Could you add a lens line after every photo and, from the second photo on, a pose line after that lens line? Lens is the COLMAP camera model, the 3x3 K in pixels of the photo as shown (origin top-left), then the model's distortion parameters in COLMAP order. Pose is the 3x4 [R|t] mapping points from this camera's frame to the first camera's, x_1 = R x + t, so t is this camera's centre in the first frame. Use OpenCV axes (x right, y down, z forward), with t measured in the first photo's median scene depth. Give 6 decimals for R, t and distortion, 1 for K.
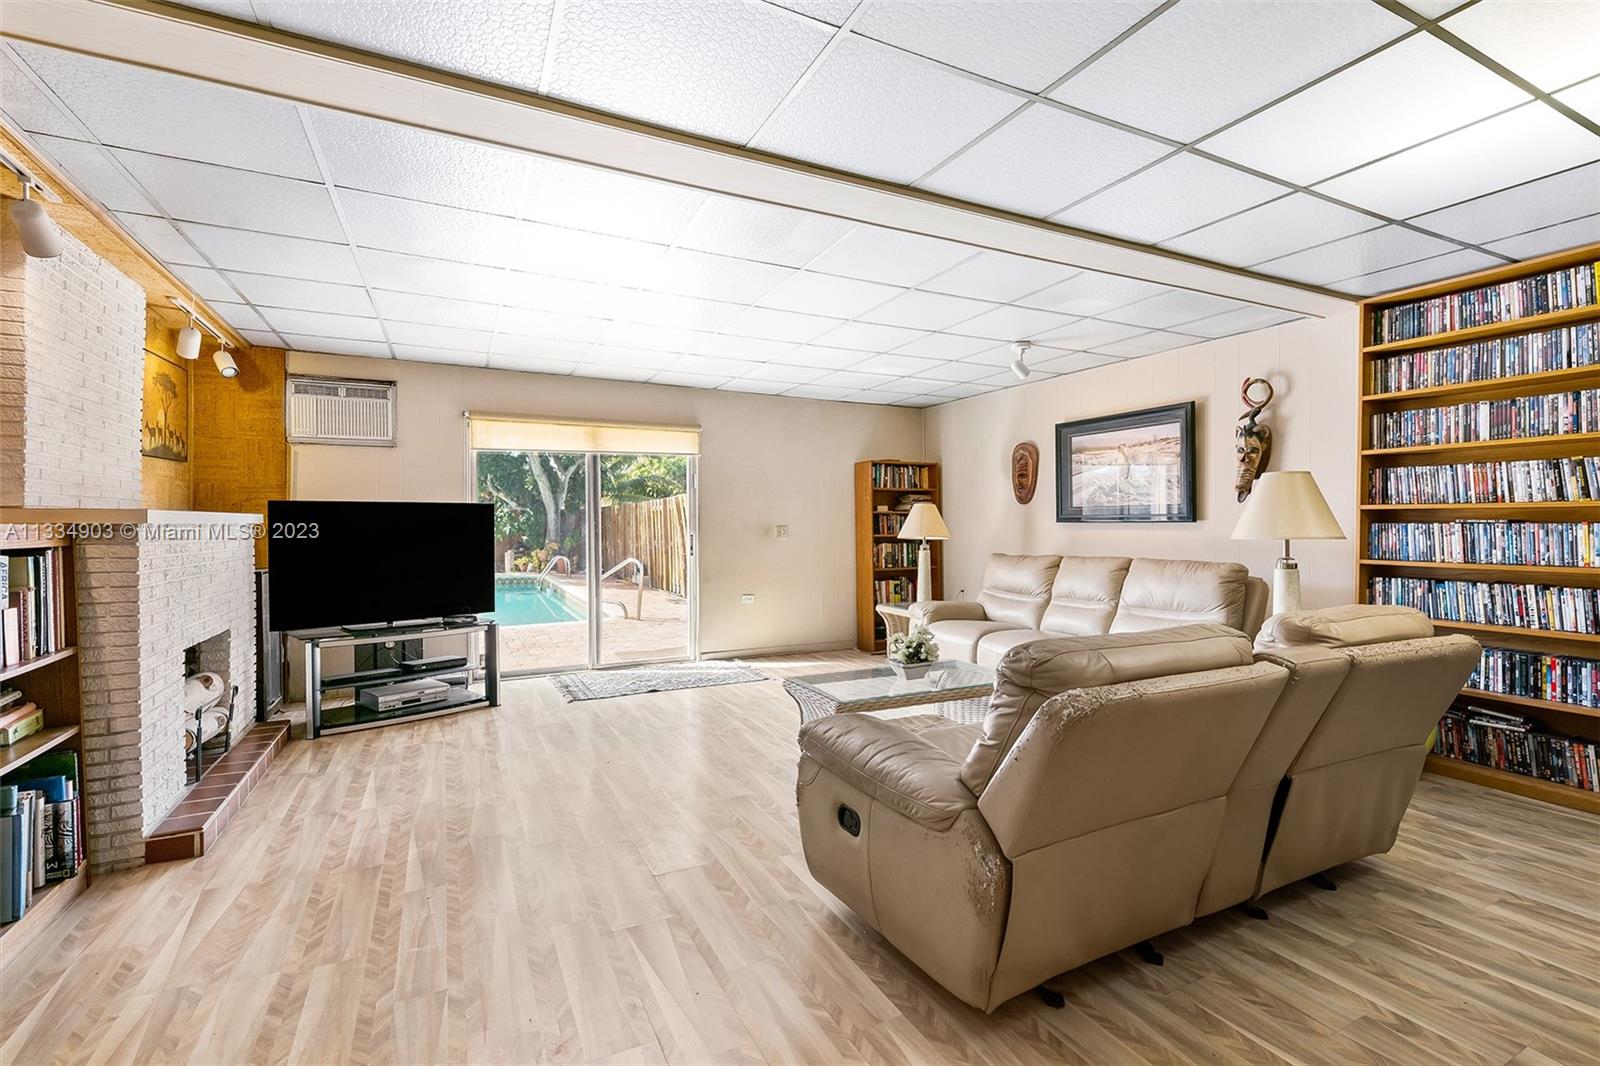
lens RADIAL K [[712.8, 0, 800.1], [0, 712.8, 527.3], [0, 0, 1]] dist [0.003392, 0.000132]
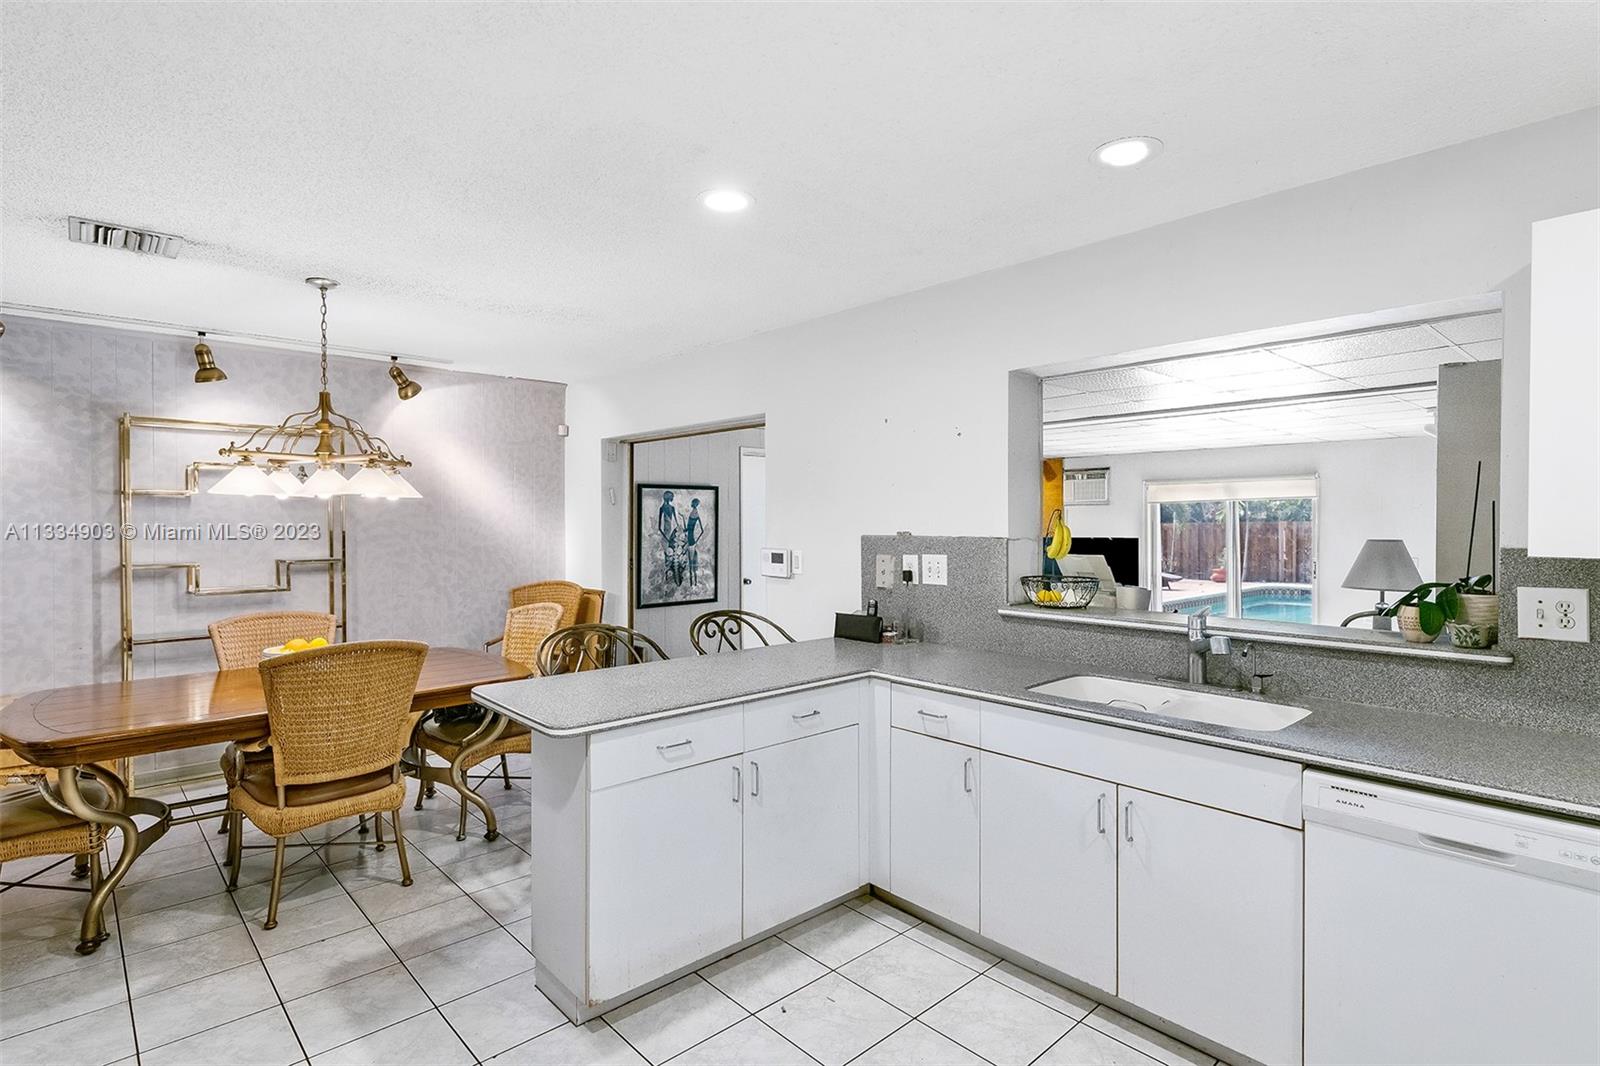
lens RADIAL K [[807.0, 0, 808.7], [0, 807.0, 528.0], [0, 0, 1]] dist [0.025659, 0.000027]
pose [[0.280956, 0.012566, -0.959638, 1.177357], [-0.008854, 0.999906, 0.010501, -0.067889], [0.959680, 0.005546, 0.281041, -0.294679]]
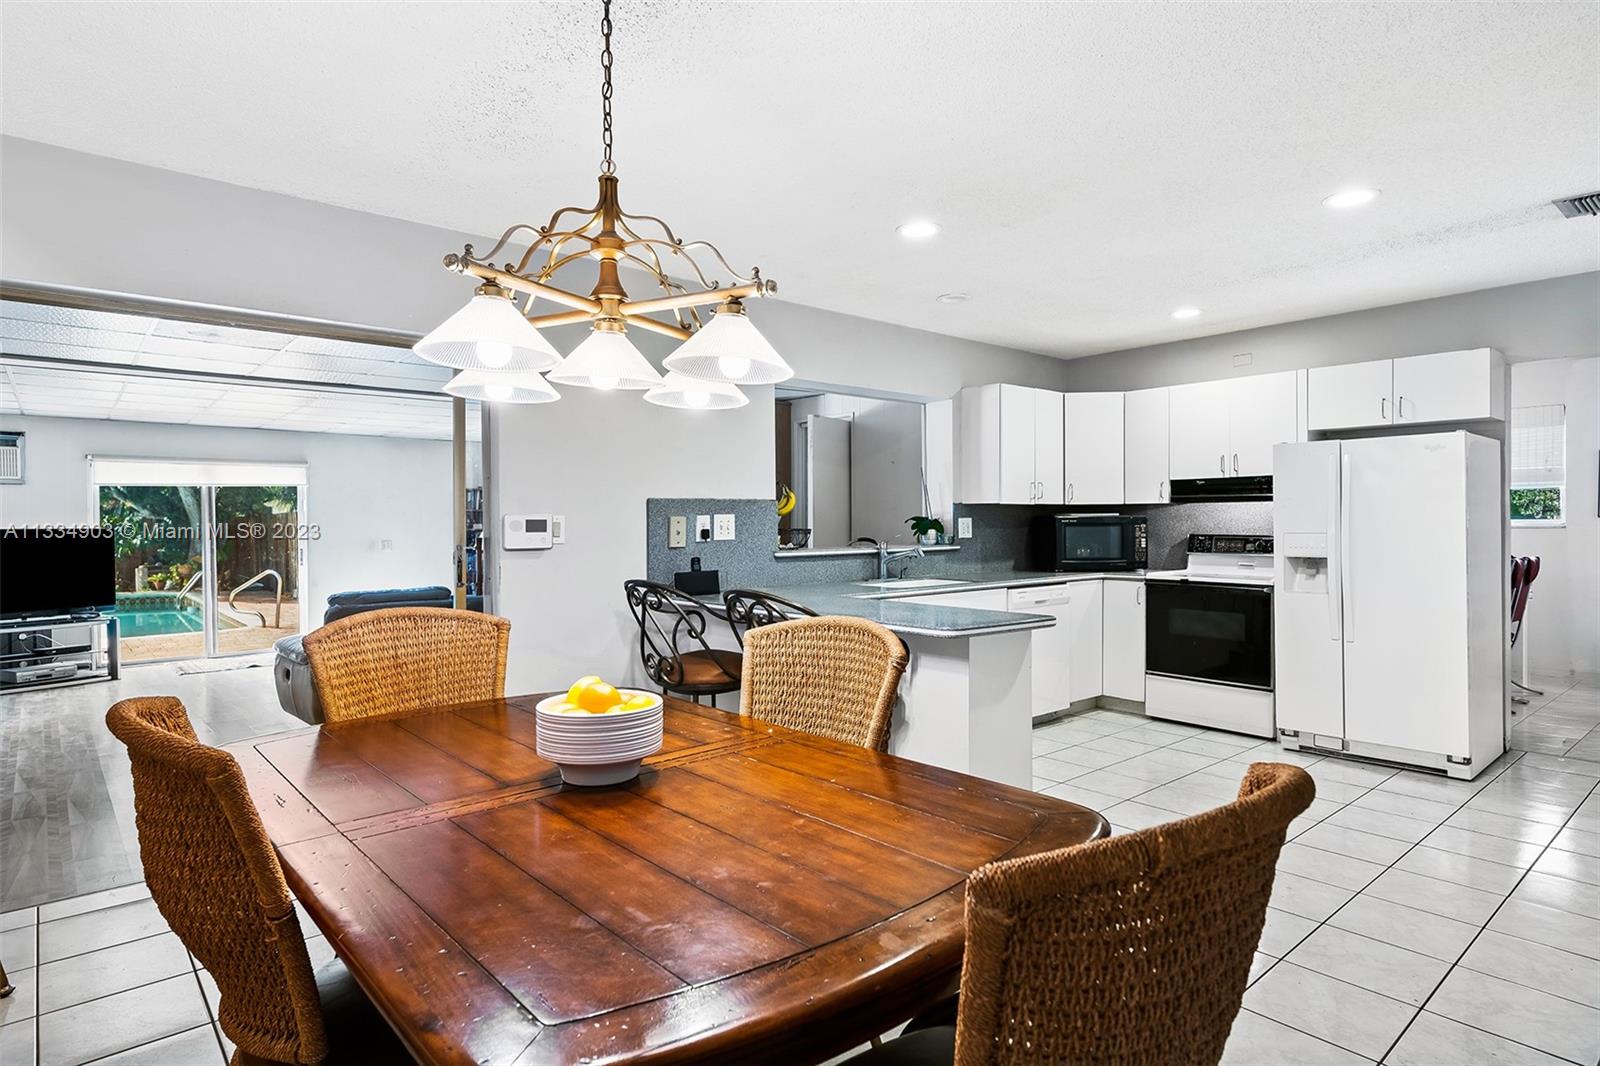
lens RADIAL K [[899.3, 0, 802.3], [0, 899.3, 528.9], [0, 0, 1]] dist [0.018076, 0.000026]
pose [[0.972148, -0.006307, 0.234284, 0.403971], [0.006514, 0.999979, -0.000107, -0.023388], [-0.234278, 0.001630, 0.972168, -0.911024]]
